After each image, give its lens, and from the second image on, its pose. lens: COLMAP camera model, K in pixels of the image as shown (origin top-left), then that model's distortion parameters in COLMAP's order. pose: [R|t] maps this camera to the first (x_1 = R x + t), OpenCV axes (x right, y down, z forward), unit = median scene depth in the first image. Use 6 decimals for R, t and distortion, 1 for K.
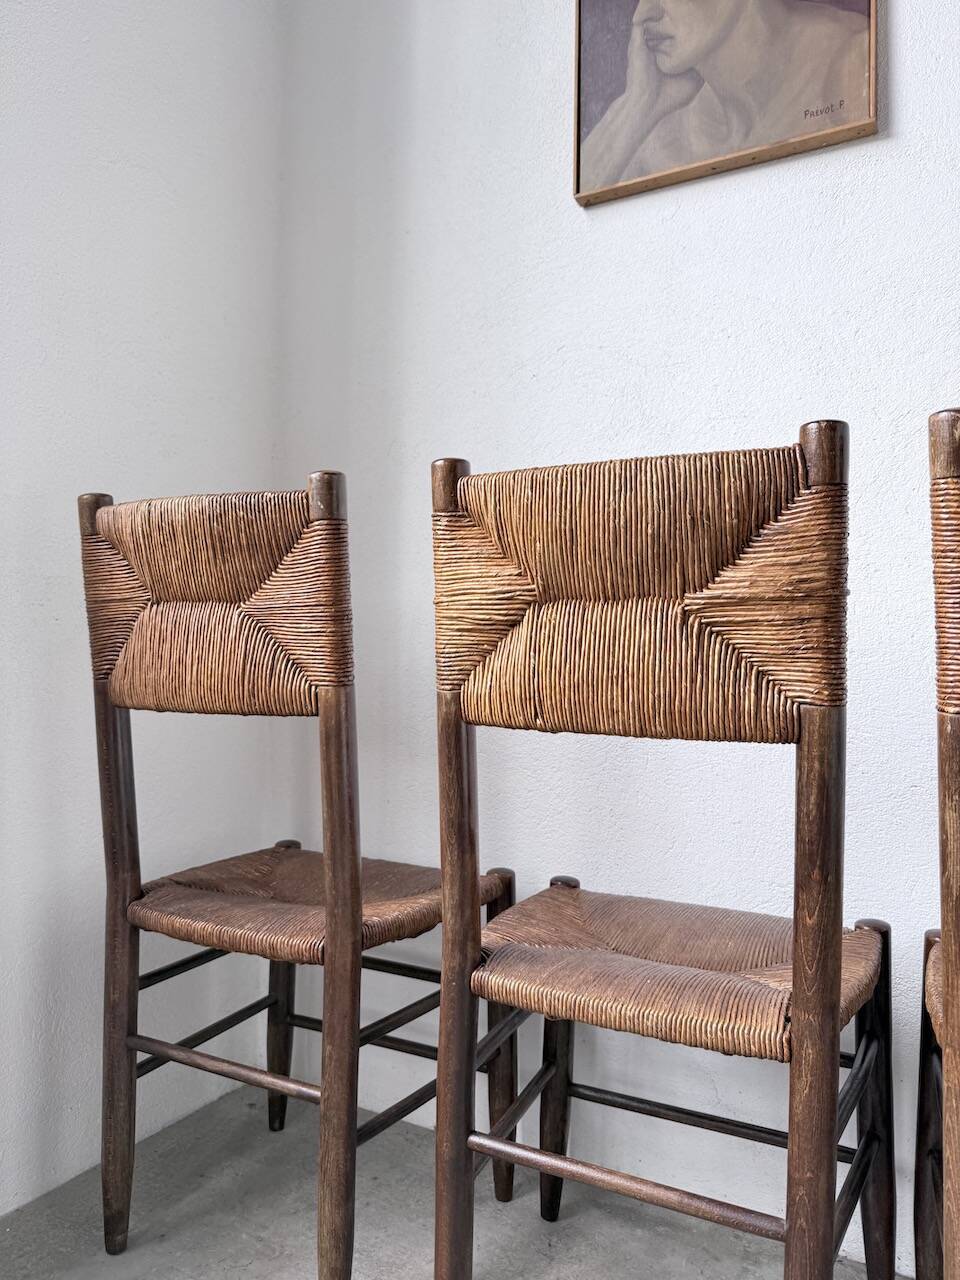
lens RADIAL K [[929.1, 0, 480.0], [0, 929.1, 640.0], [0, 0, 1]] dist [0.043084, -0.063314]
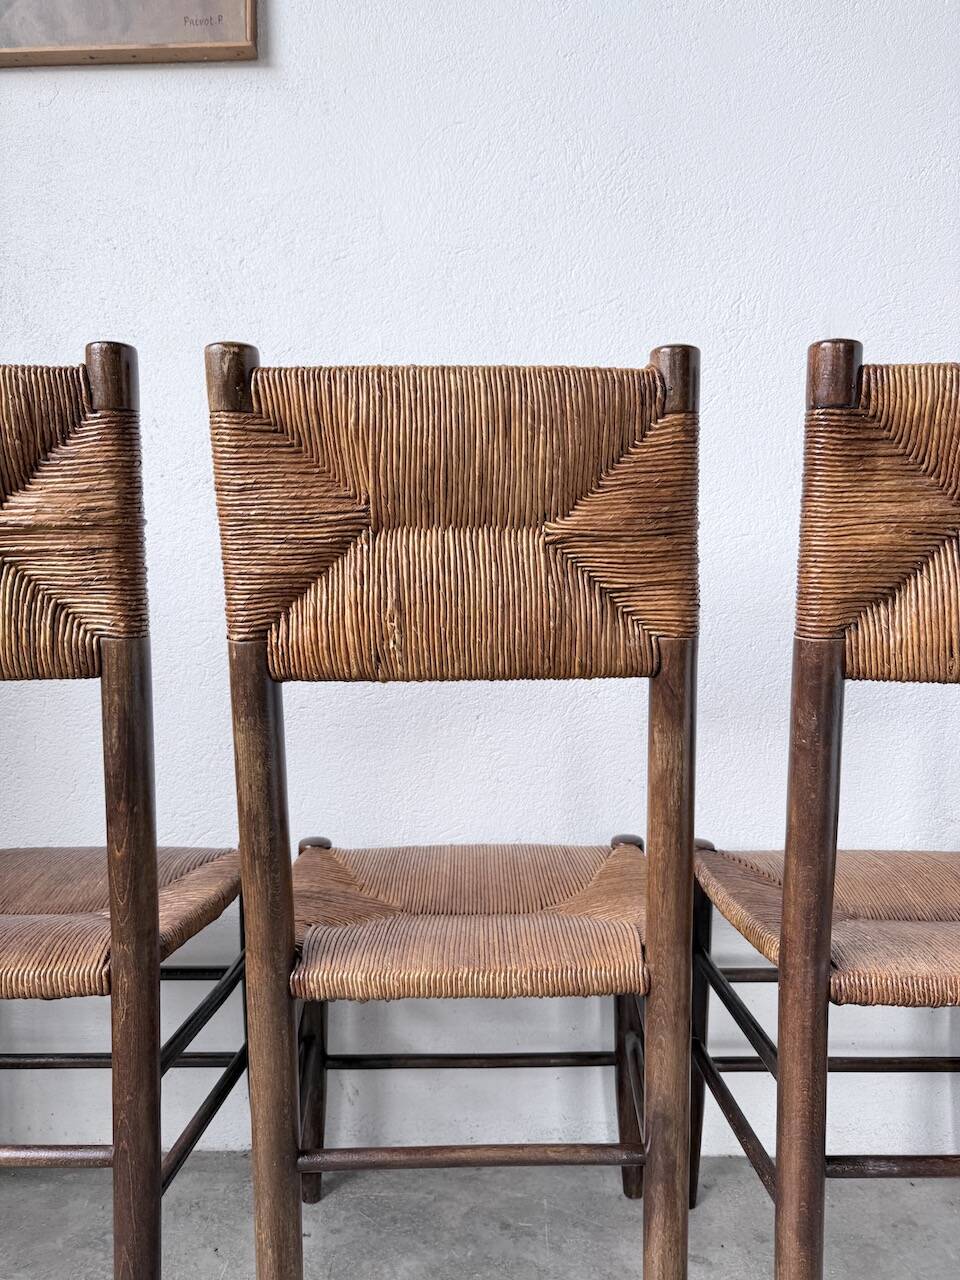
lens RADIAL K [[922.6, 0, 529.6], [0, 922.6, 638.5], [0, 0, 1]] dist [-0.000164, -0.000874]
pose [[0.885232, -0.039125, 0.463501, 0.293235], [0.005341, 0.997246, 0.073979, 0.001603], [-0.465119, -0.063013, 0.883003, -0.057178]]
